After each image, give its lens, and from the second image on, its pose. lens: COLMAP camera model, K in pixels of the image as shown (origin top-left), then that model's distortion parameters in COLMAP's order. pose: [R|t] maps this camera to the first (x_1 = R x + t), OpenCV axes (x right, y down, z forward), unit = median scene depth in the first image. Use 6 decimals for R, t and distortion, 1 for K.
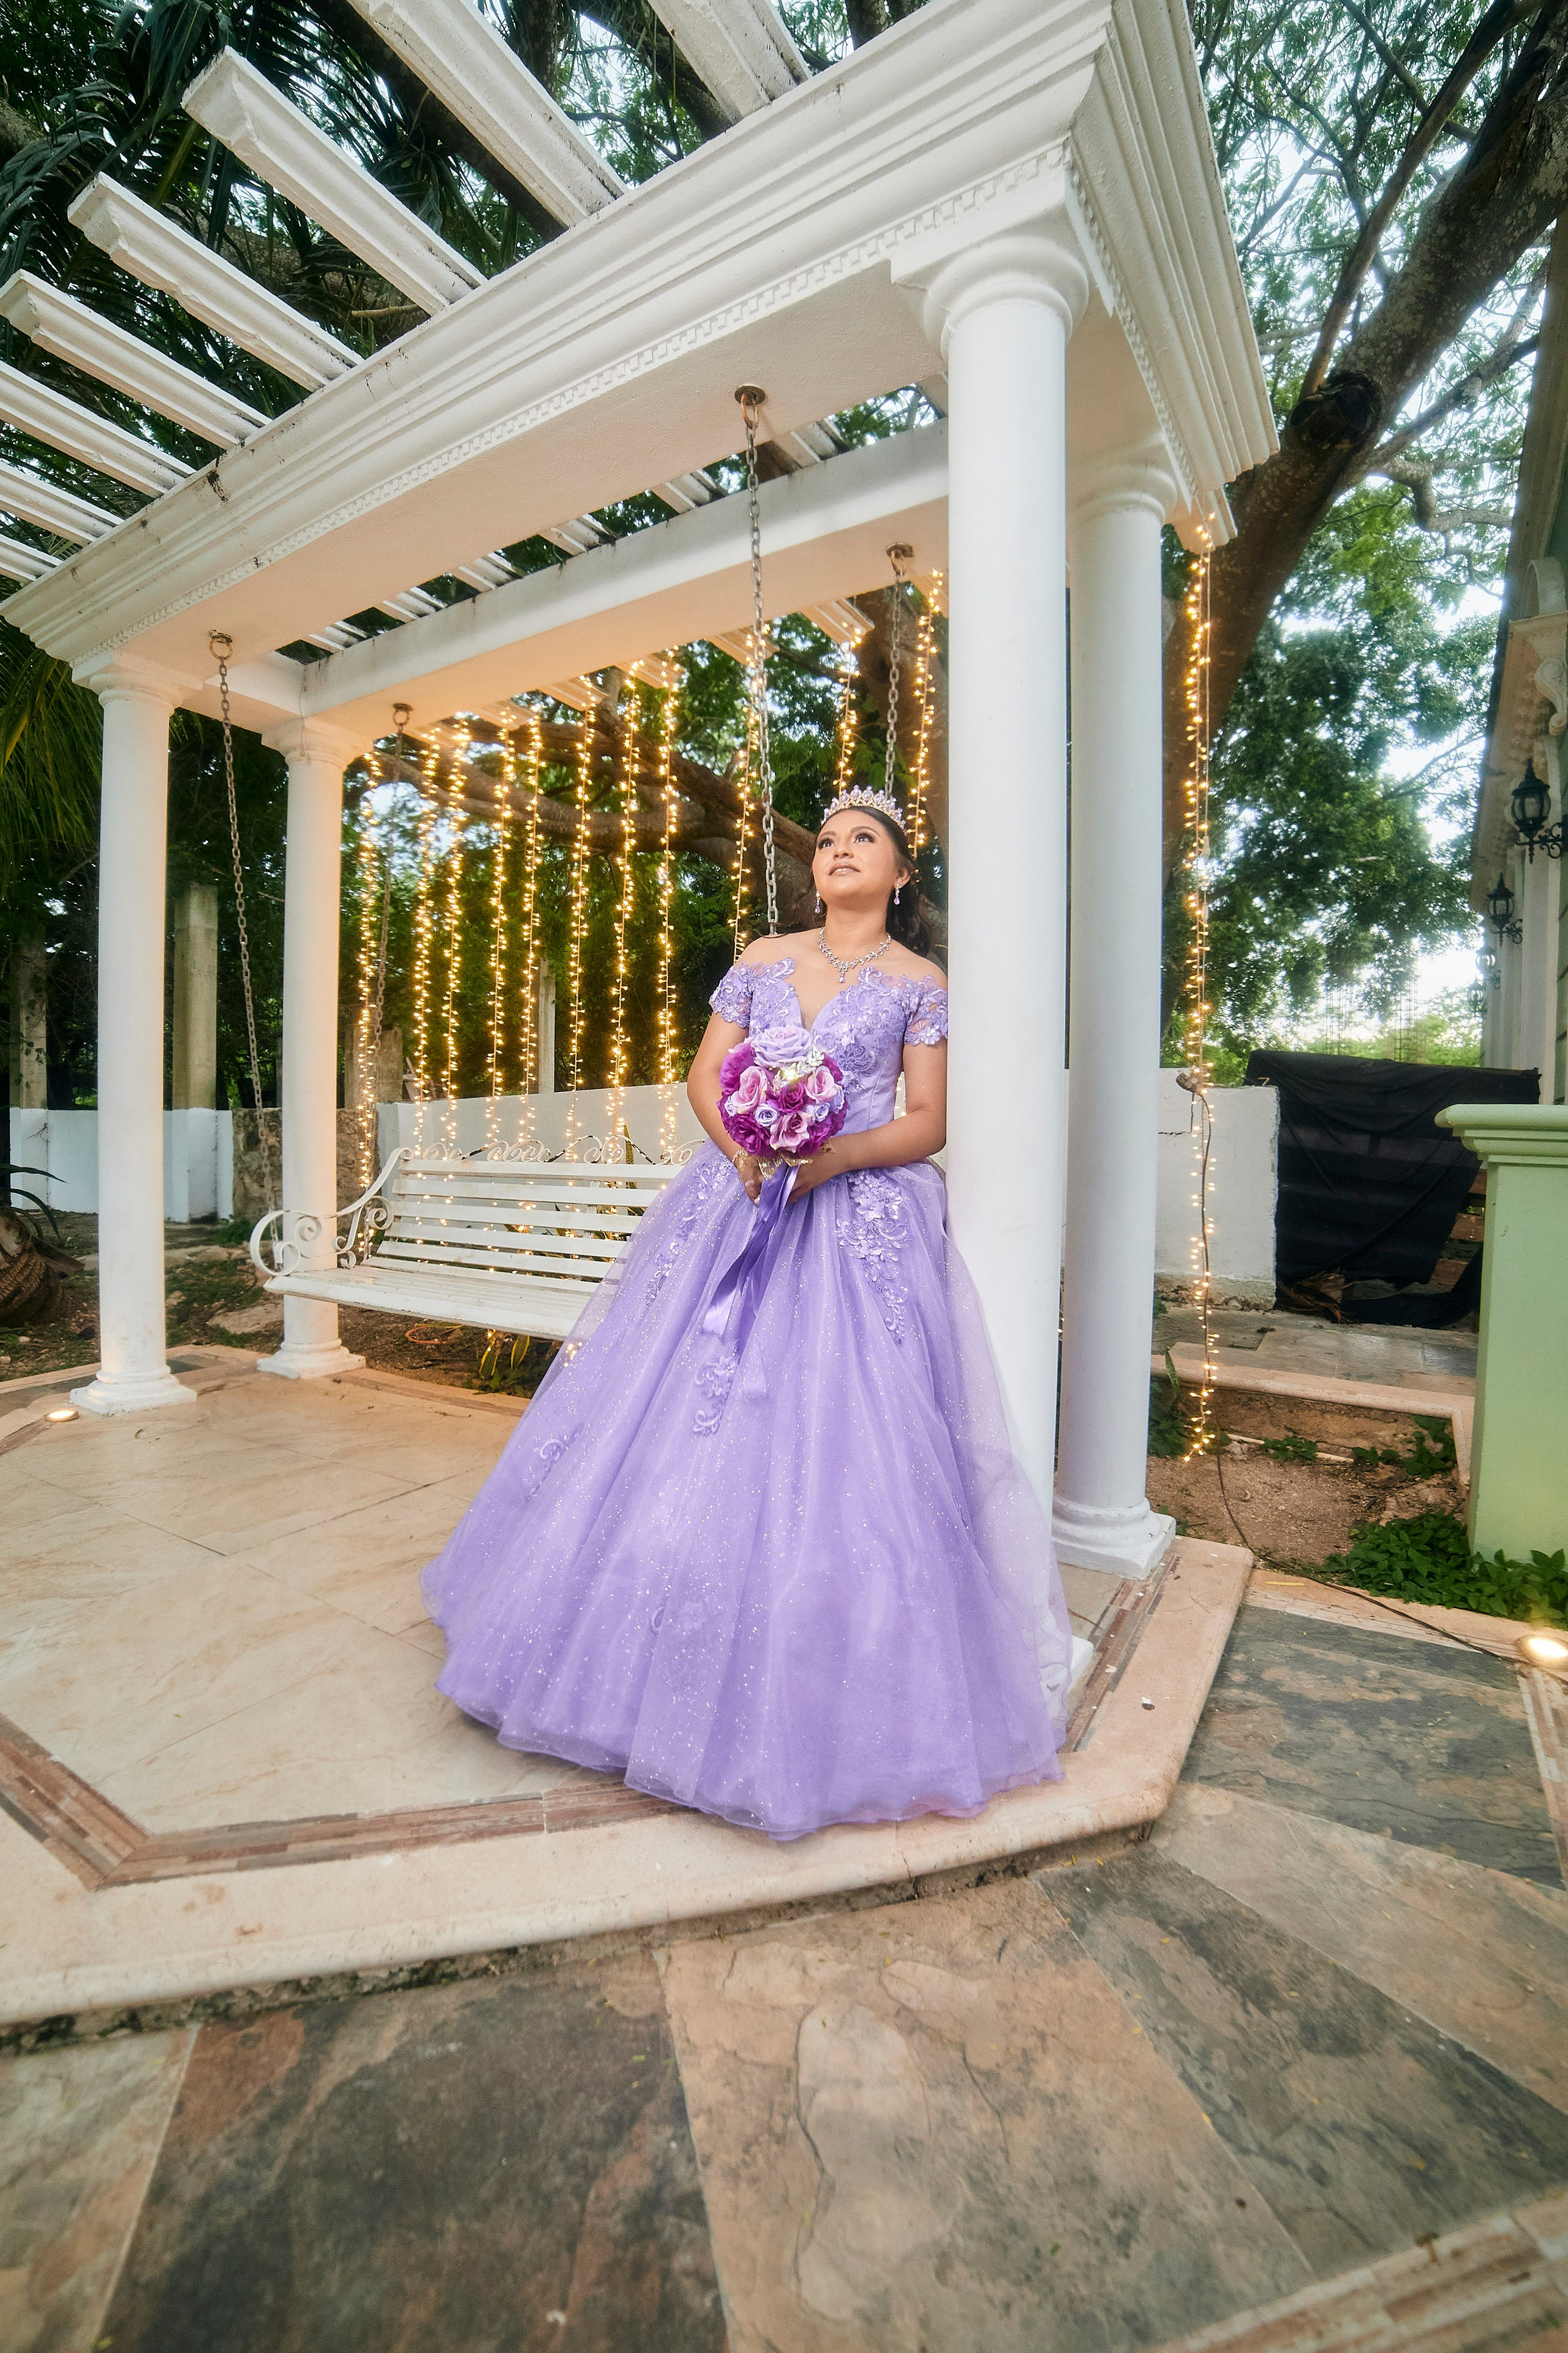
lens RADIAL K [[1011.5, 0, 808.7], [0, 1011.5, 1152.2], [0, 0, 1]] dist [-0.134700, 0.048348]
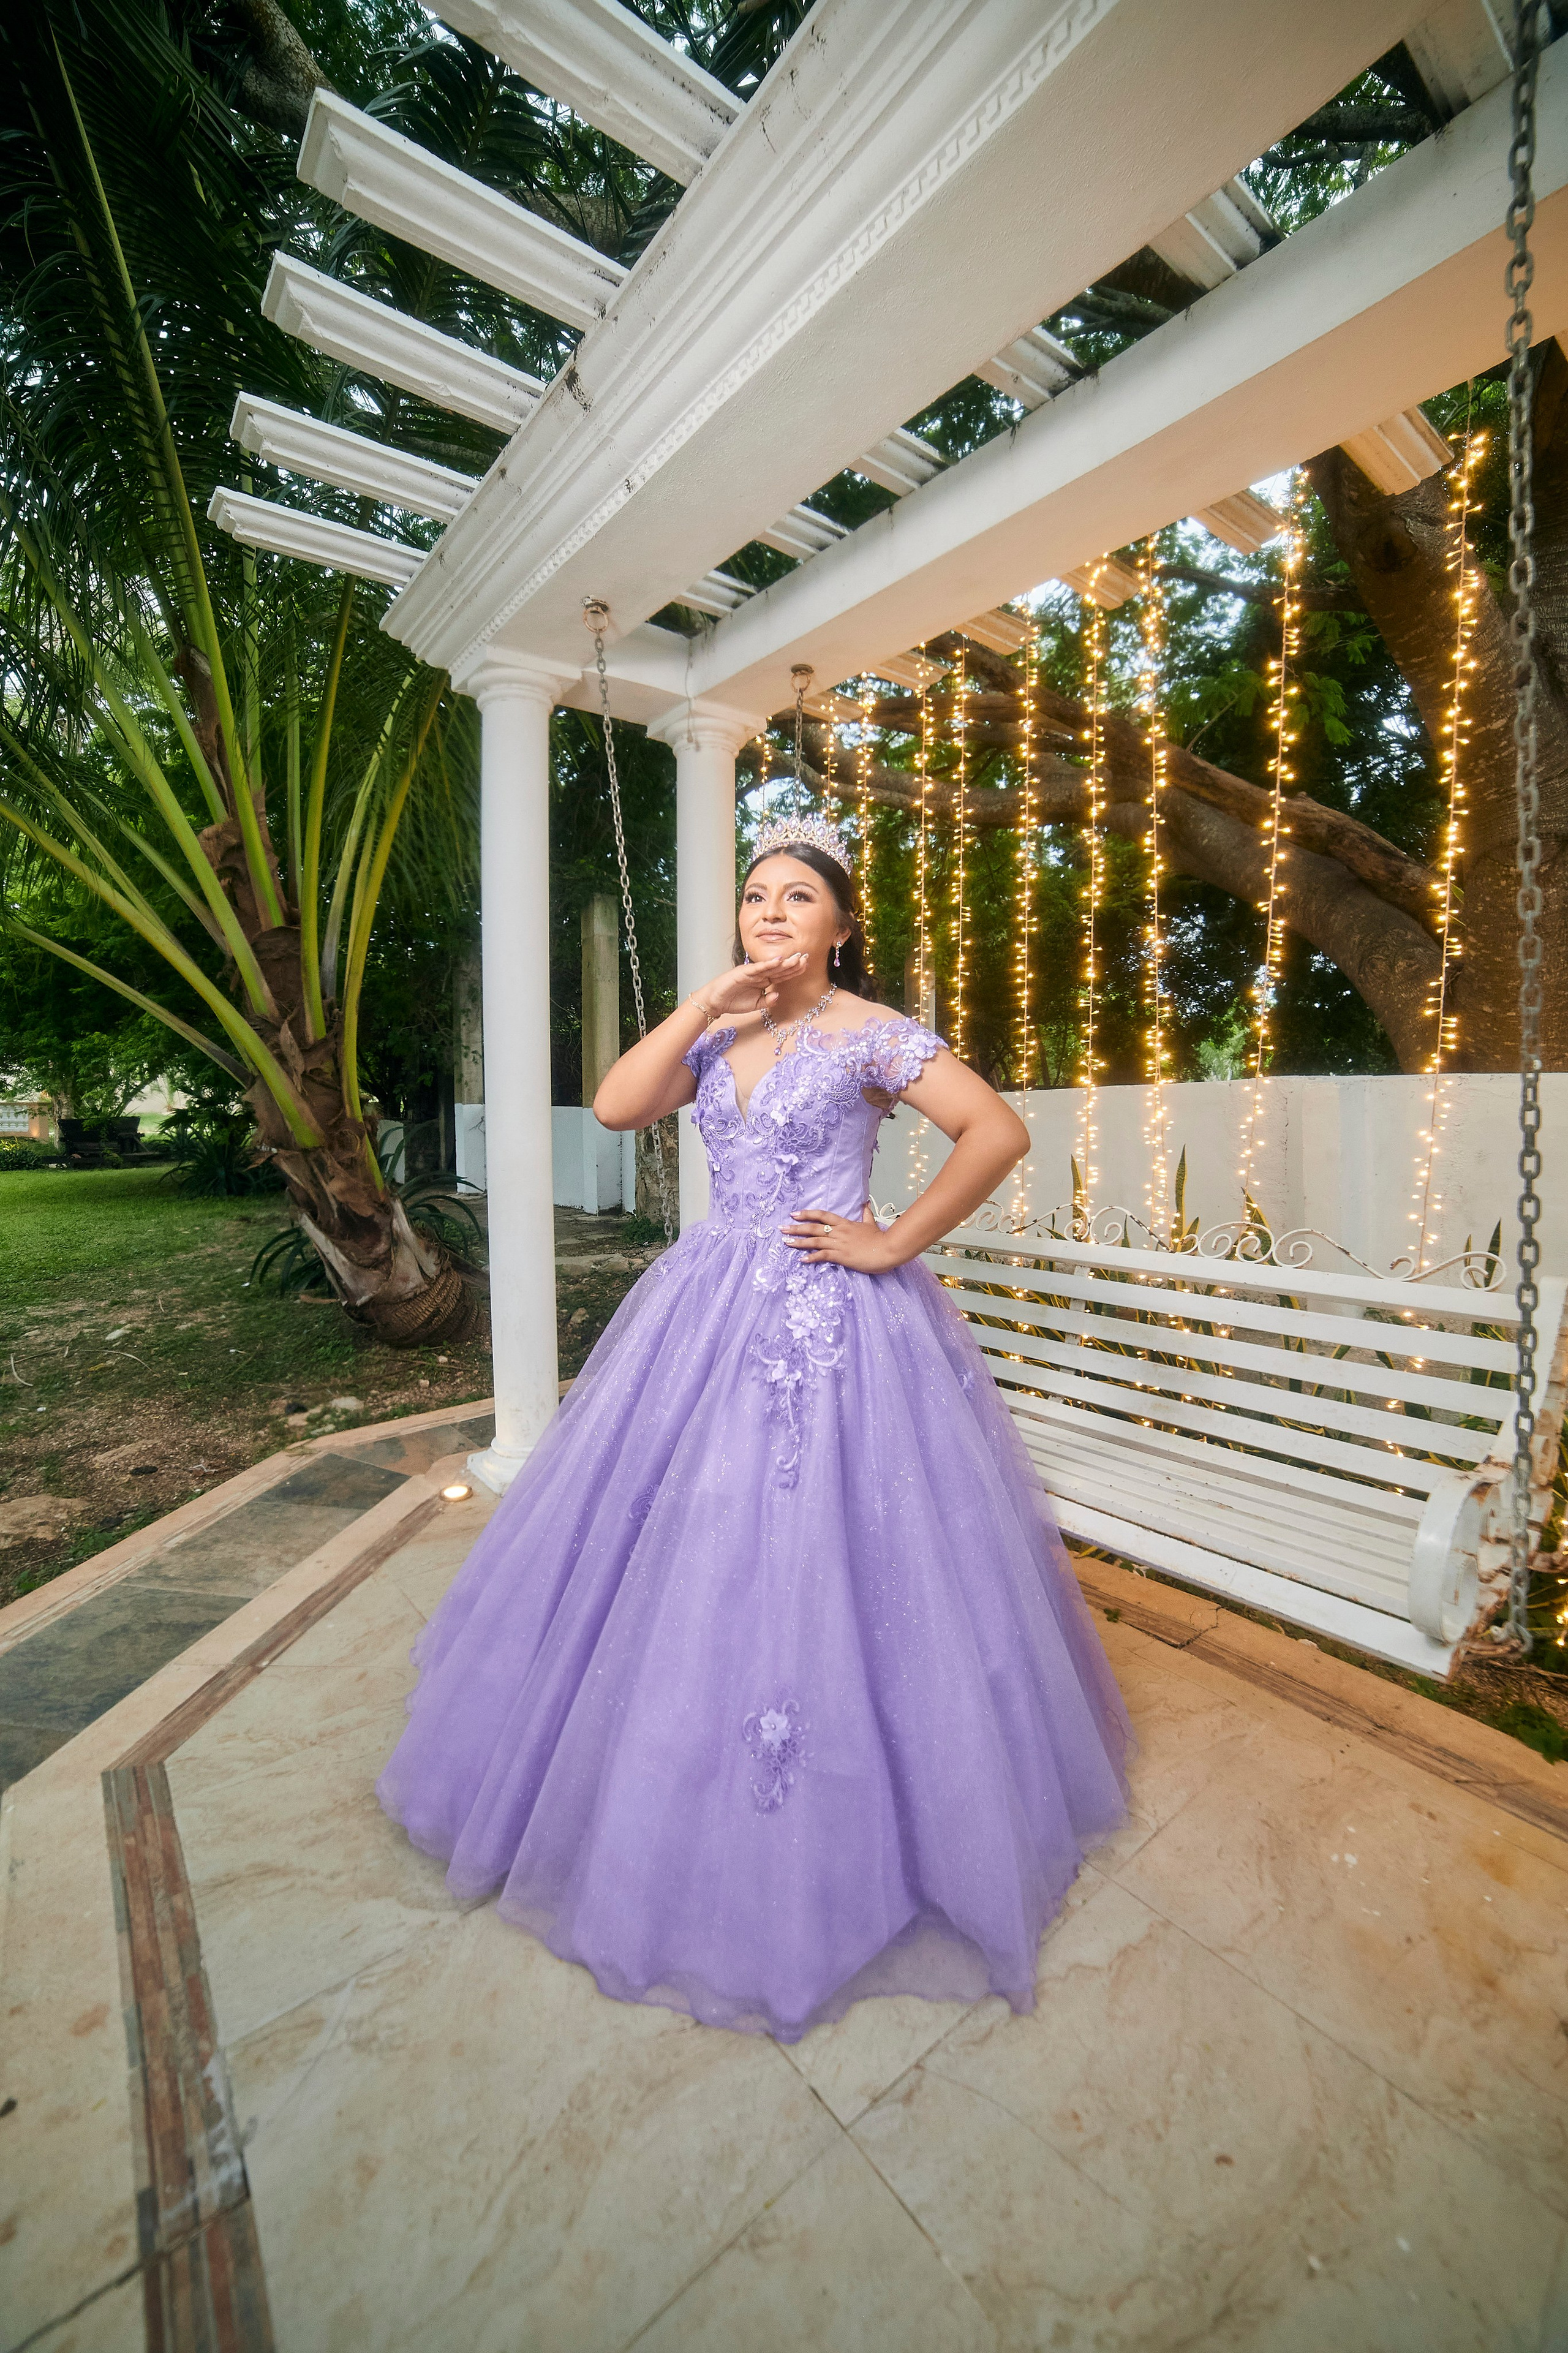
lens RADIAL K [[1011.5, 0, 808.7], [0, 1011.5, 1152.2], [0, 0, 1]] dist [-0.134700, 0.048348]
pose [[0.933113, -0.000806, -0.359584, -0.112893], [0.008070, 0.999793, 0.018702, -0.062033], [0.359494, -0.020352, 0.932925, 0.208329]]
